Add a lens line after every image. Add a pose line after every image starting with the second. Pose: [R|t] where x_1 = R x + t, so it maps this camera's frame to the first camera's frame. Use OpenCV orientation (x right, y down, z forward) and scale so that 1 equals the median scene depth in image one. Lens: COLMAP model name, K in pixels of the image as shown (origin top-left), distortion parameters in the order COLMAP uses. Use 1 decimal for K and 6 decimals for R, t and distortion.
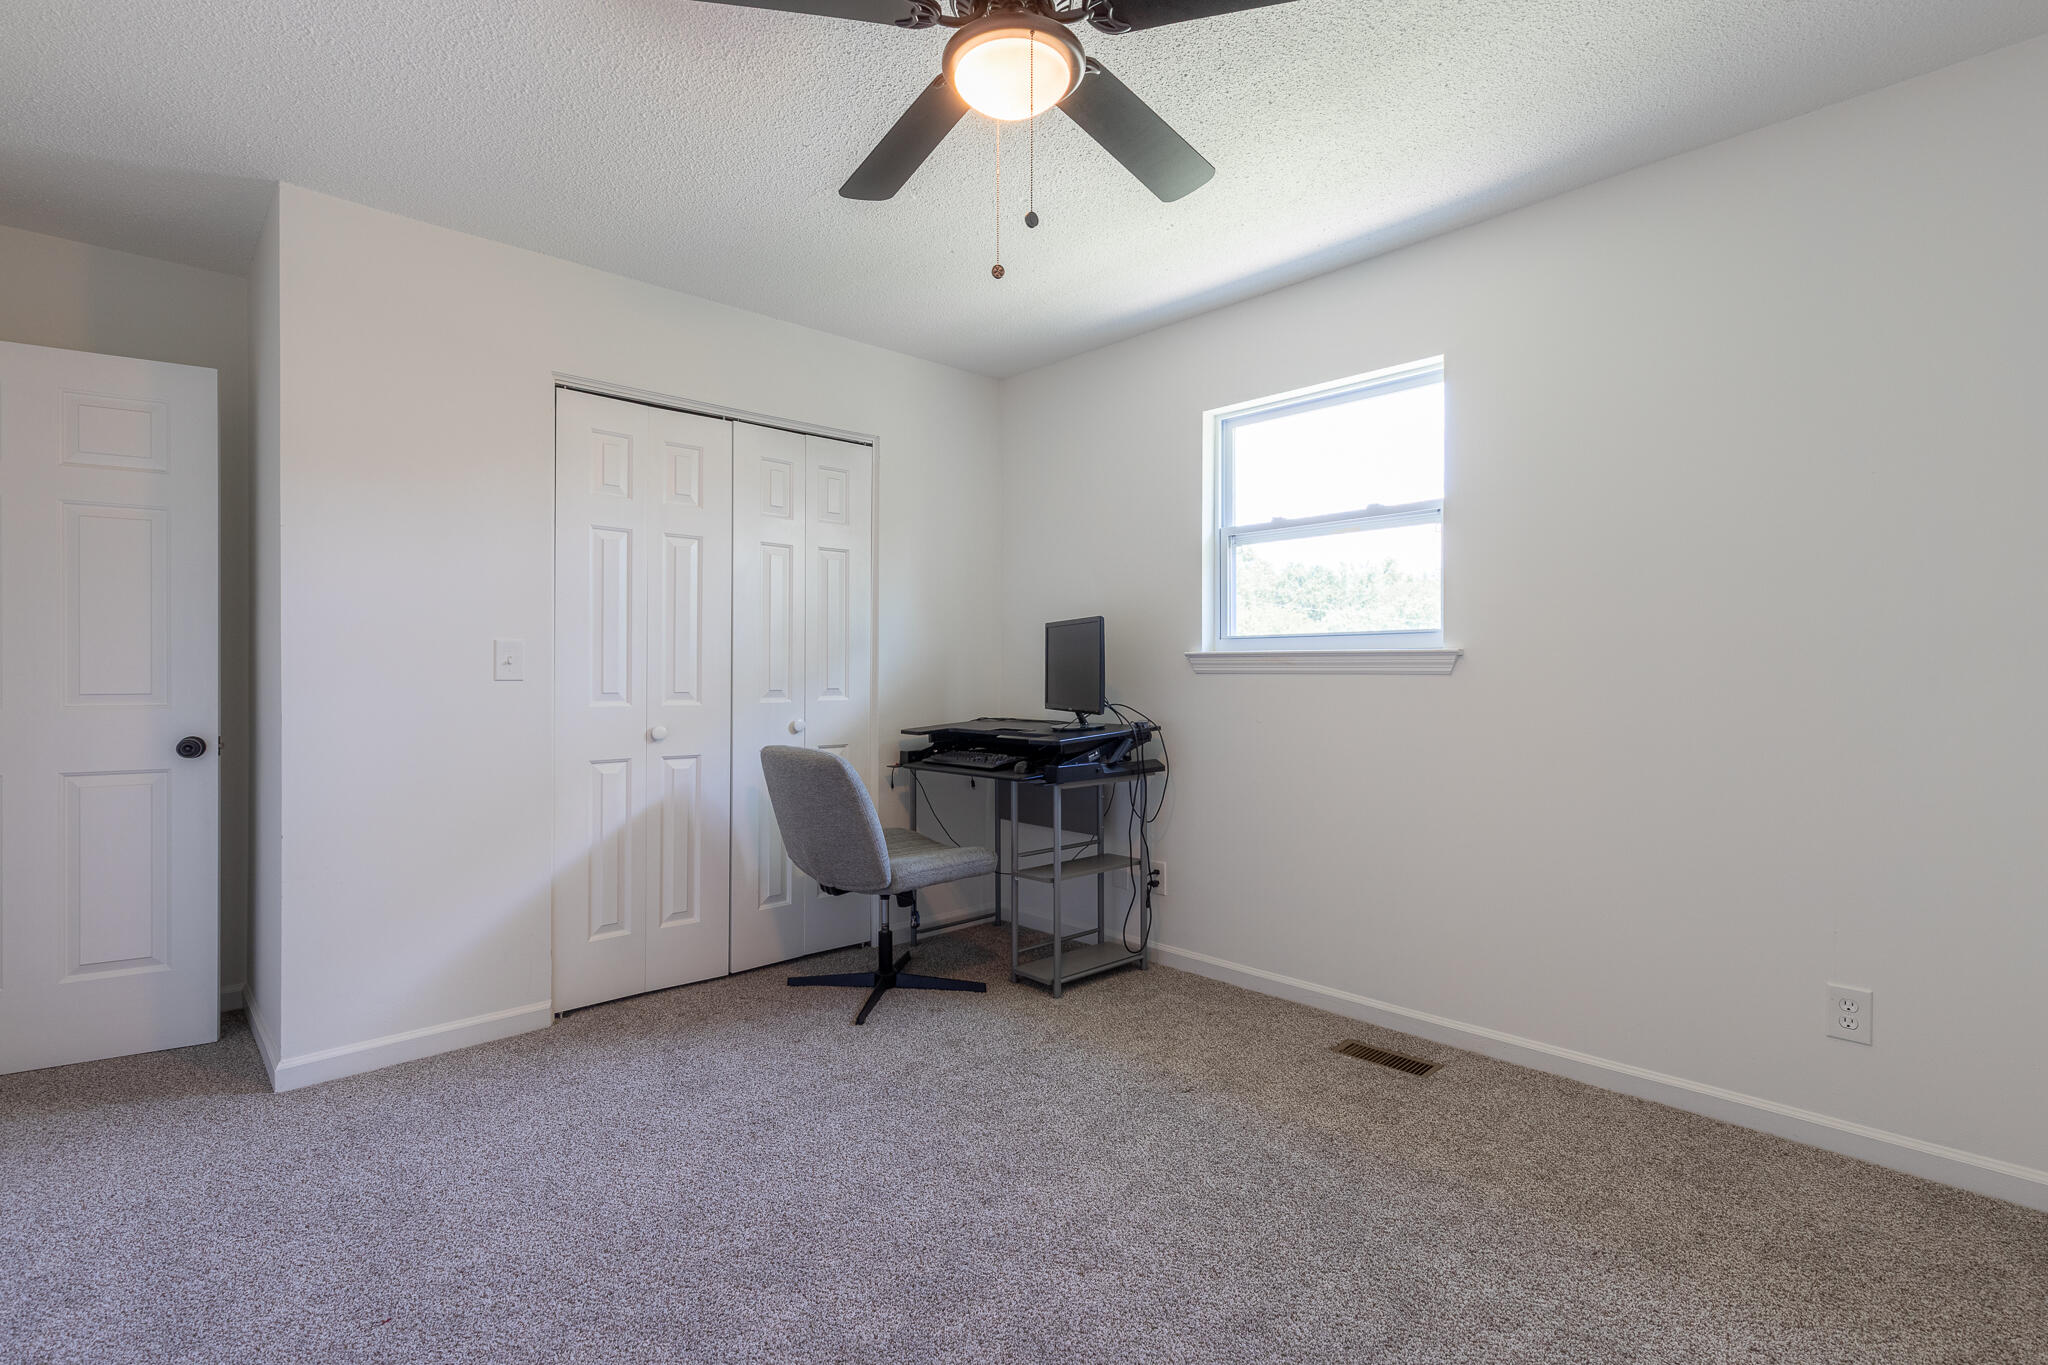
lens RADIAL K [[946.3, 0, 1018.2], [0, 946.3, 680.2], [0, 0, 1]] dist [0.008247, -0.001186]
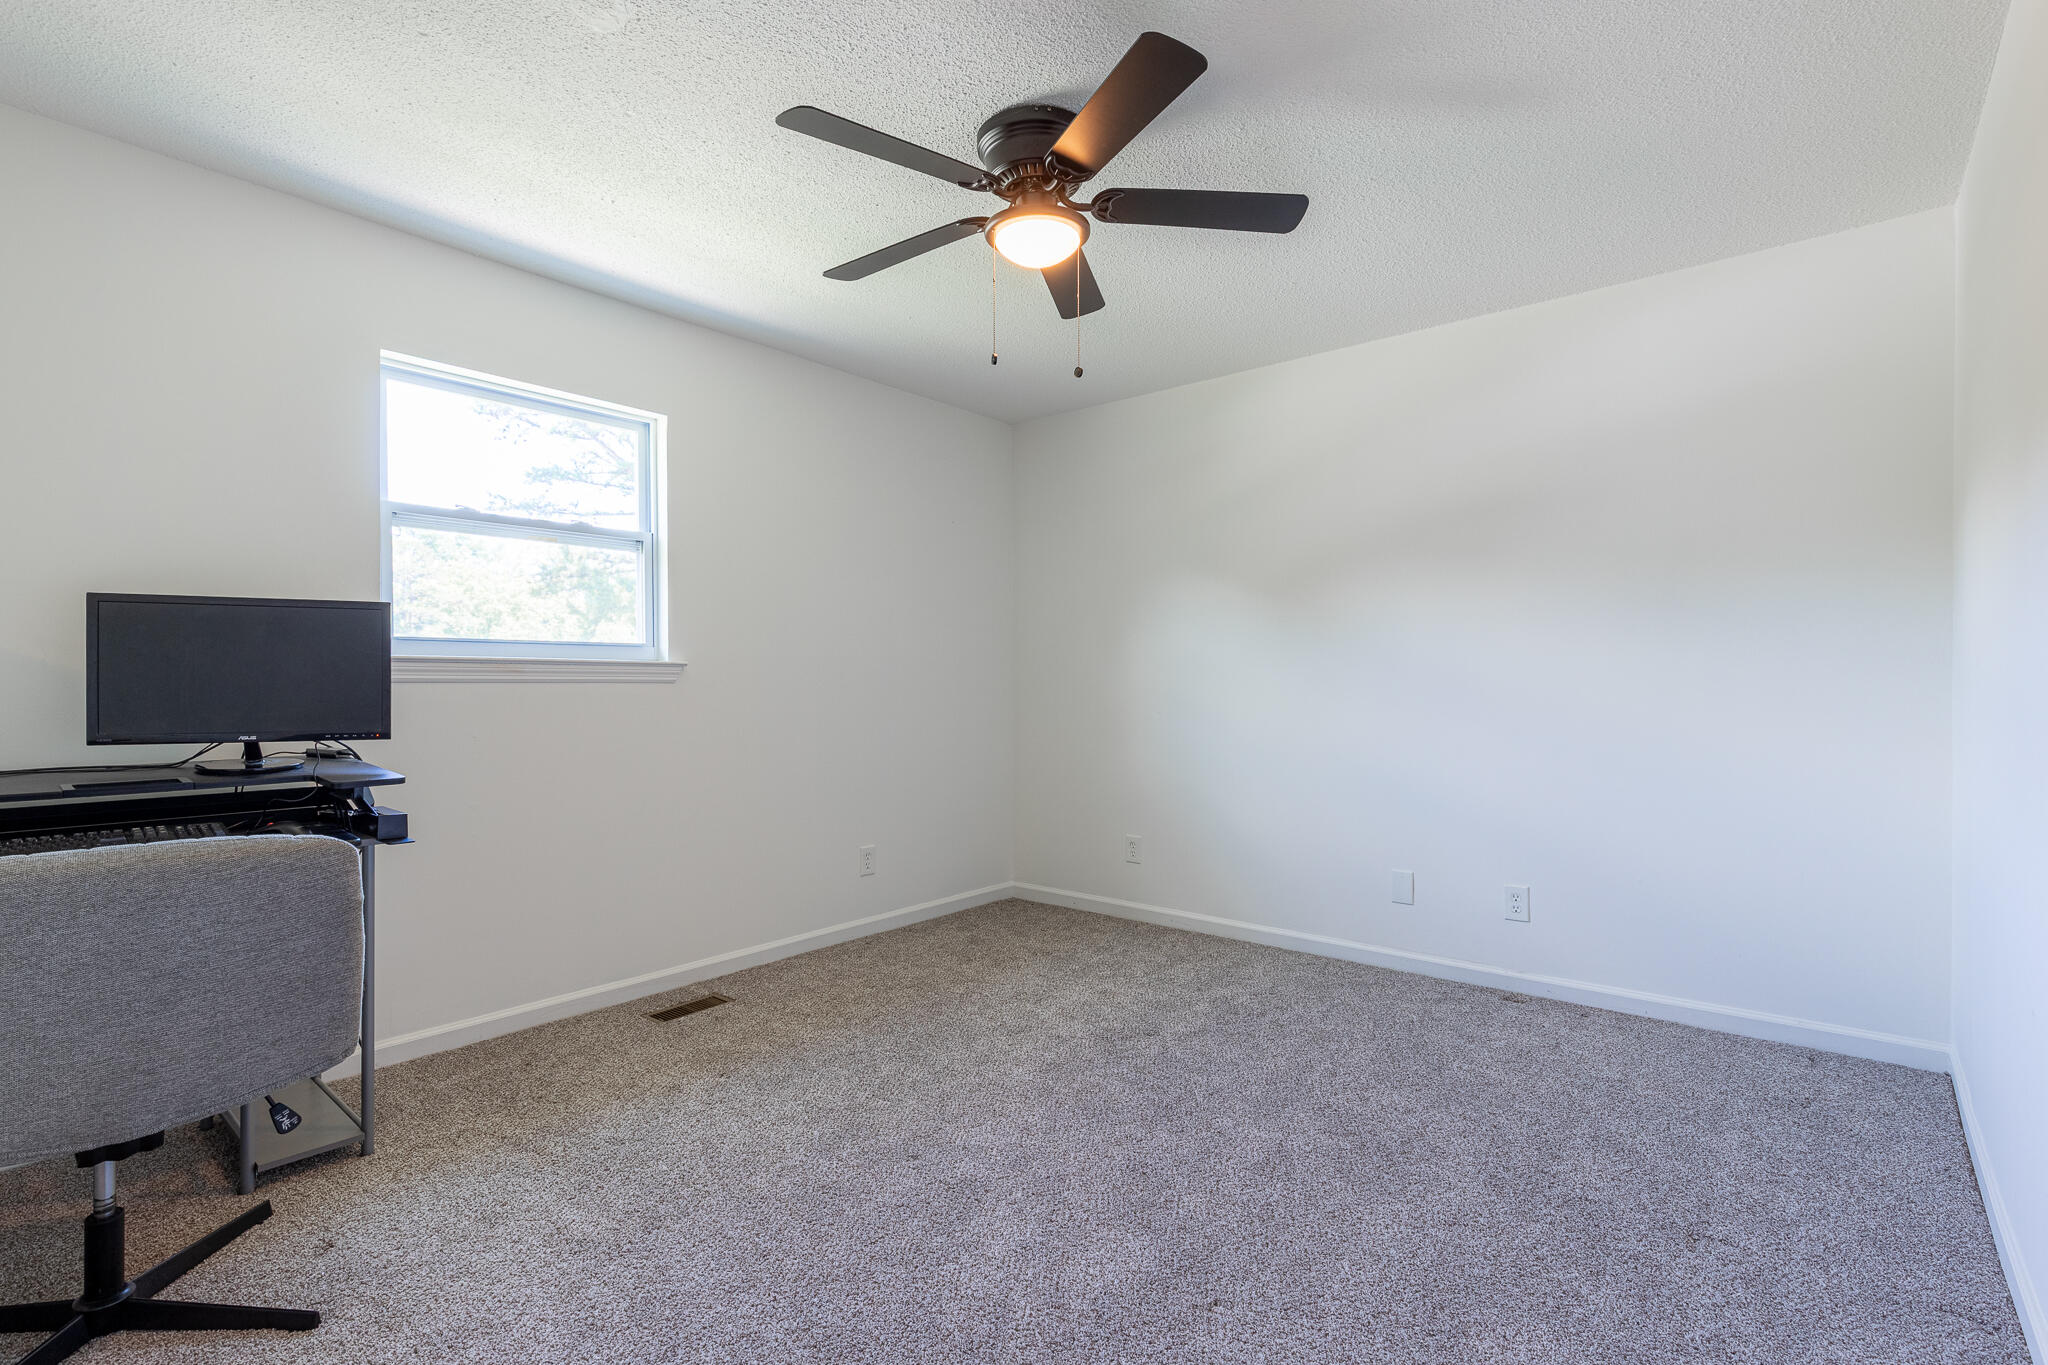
lens RADIAL K [[946.3, 0, 1021.5], [0, 946.3, 685.0], [0, 0, 1]] dist [0.008247, -0.001186]
pose [[-0.107894, -0.003262, 0.994157, -0.734903], [0.010160, 0.999939, 0.004384, -0.003388], [-0.994111, 0.010573, -0.107854, 0.634289]]
